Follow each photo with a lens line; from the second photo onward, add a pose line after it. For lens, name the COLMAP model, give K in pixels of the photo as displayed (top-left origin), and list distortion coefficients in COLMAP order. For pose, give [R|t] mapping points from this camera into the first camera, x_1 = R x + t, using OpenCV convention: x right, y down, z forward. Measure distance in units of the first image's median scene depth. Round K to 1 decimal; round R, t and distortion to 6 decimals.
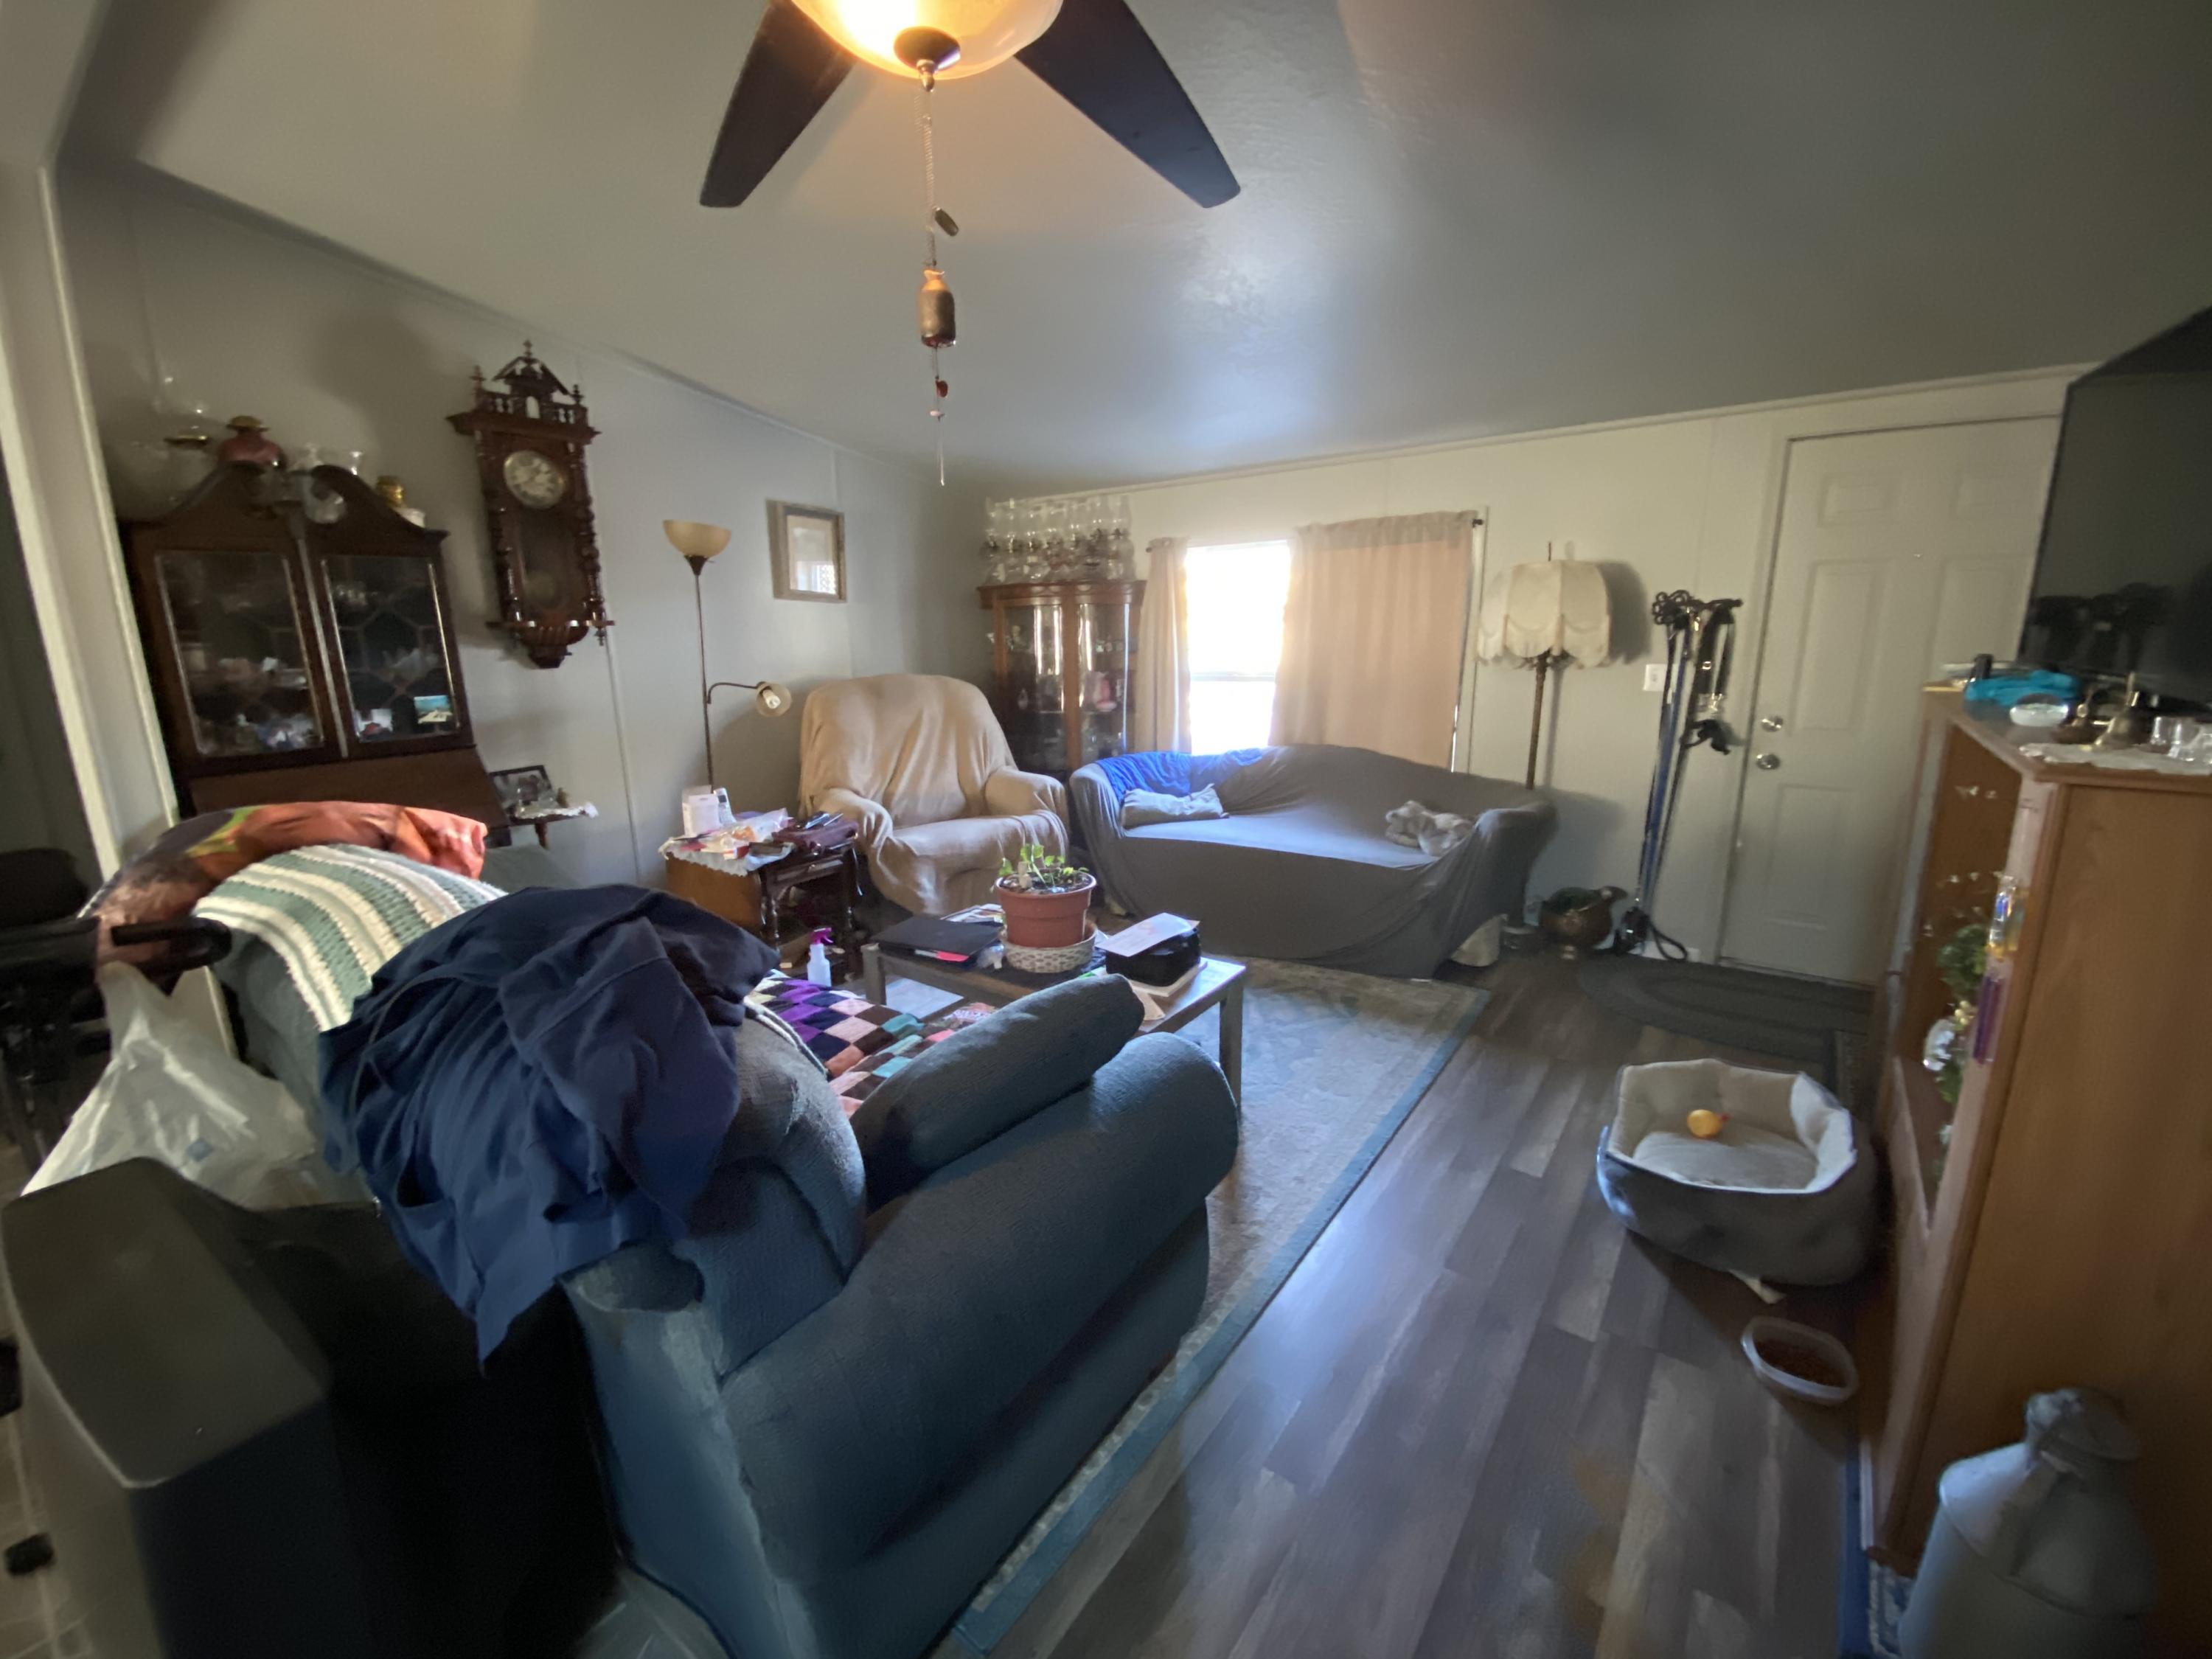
lens RADIAL K [[904.0, 0, 1099.3], [0, 904.0, 829.4], [0, 0, 1]] dist [-0.002494, -0.000475]
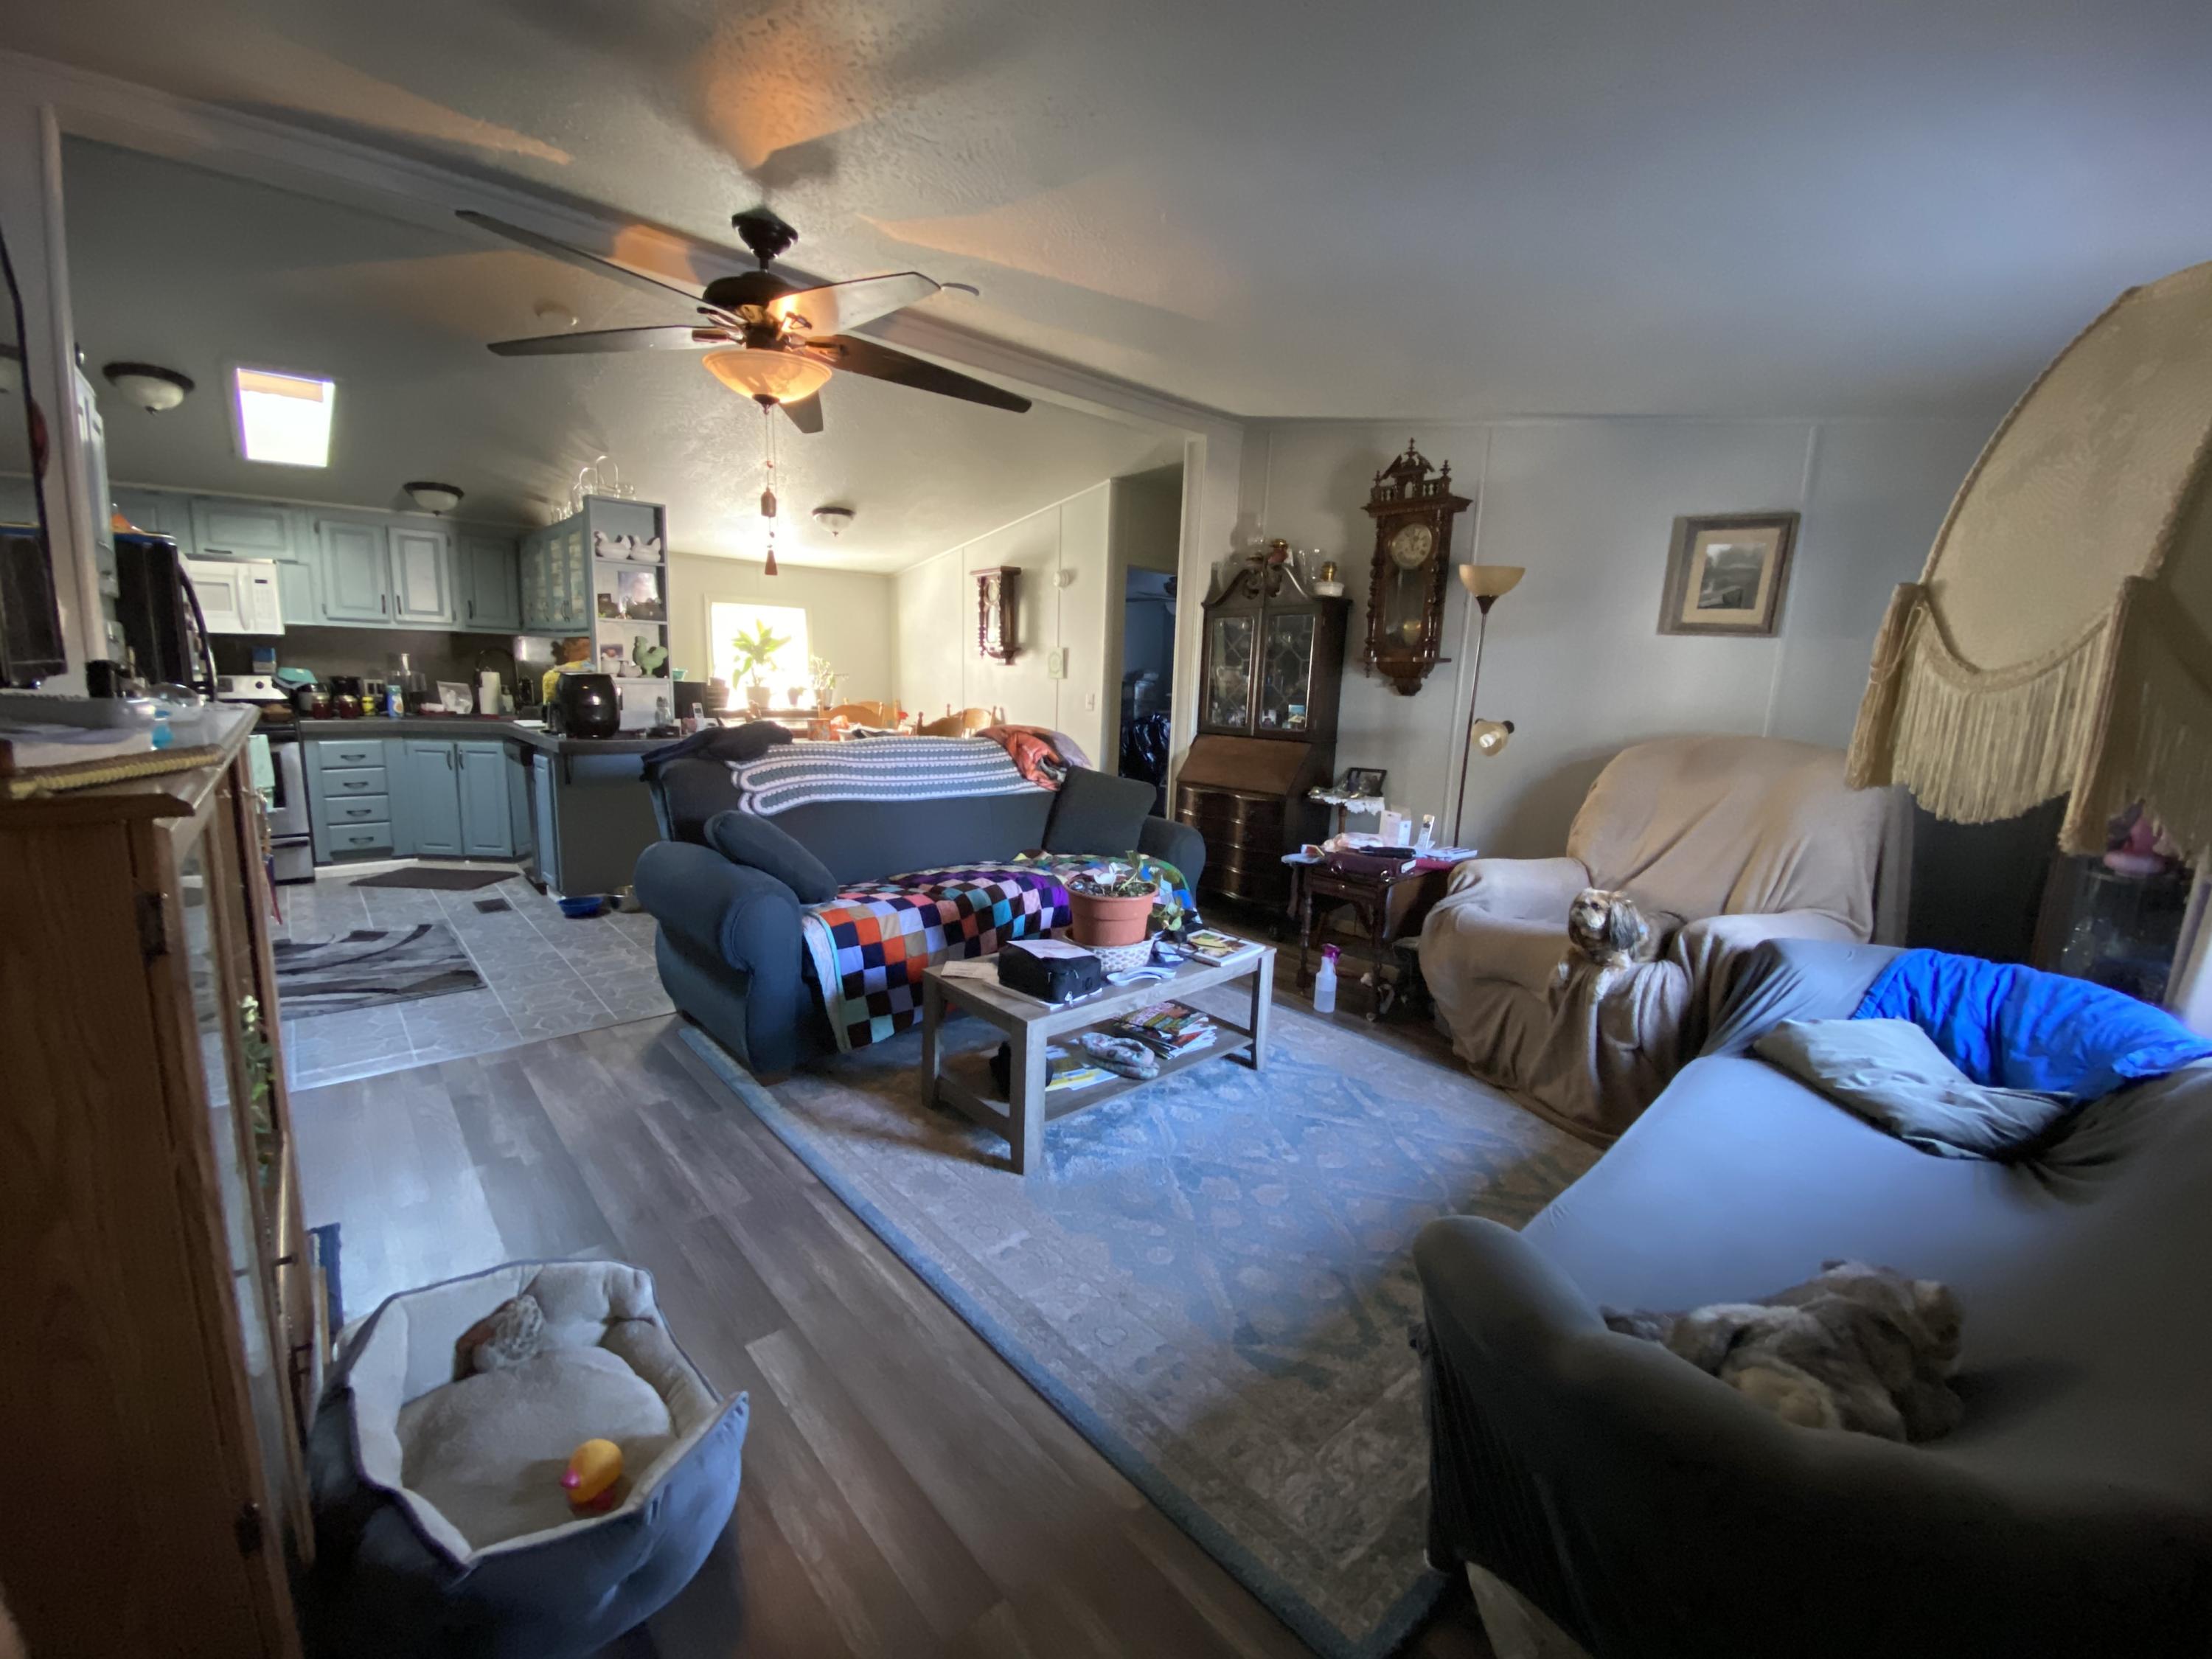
lens RADIAL K [[904.0, 0, 1090.0], [0, 904.0, 823.9], [0, 0, 1]] dist [-0.002494, -0.000475]
pose [[-0.211011, 0.172095, -0.962215, 0.767058], [-0.237219, 0.945936, 0.221205, -0.196807], [0.948262, 0.274933, -0.158779, 0.898002]]
